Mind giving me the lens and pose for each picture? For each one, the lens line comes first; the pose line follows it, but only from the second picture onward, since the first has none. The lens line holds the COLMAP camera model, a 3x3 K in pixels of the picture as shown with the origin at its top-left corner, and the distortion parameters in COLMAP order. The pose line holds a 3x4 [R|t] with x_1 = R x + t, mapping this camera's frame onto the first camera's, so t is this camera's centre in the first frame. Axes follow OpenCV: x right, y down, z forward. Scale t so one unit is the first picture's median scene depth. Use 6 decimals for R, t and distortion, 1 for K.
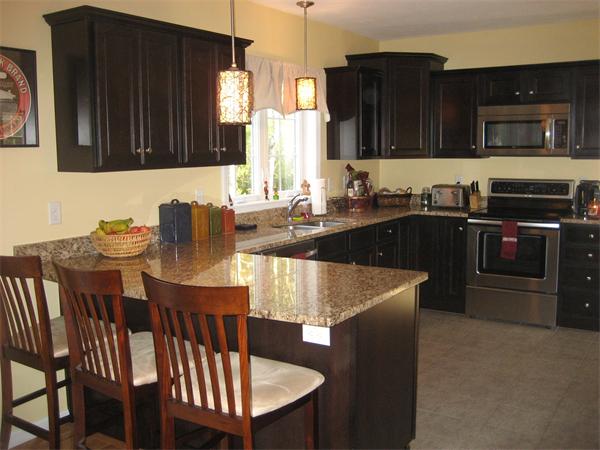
lens RADIAL K [[619.8, 0, 300.0], [0, 619.8, 225.0], [0, 0, 1]] dist [-0.146778, 0.192400]
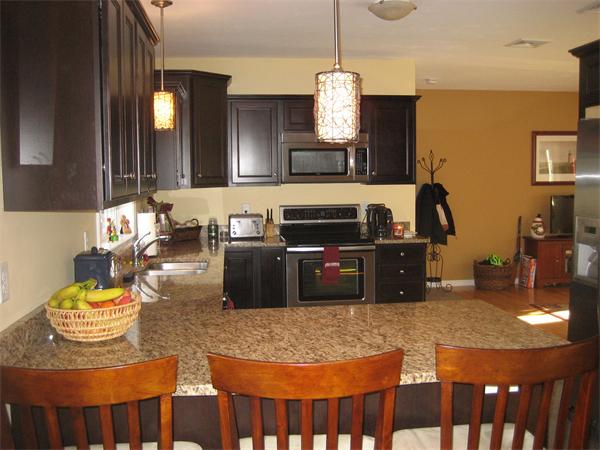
lens RADIAL K [[619.8, 0, 300.0], [0, 619.8, 225.0], [0, 0, 1]] dist [-0.146778, 0.192400]
pose [[0.765631, -0.049943, 0.641338, -0.342321], [0.081662, 0.996462, -0.019890, -0.024620], [-0.638075, 0.067602, 0.767000, 0.227866]]
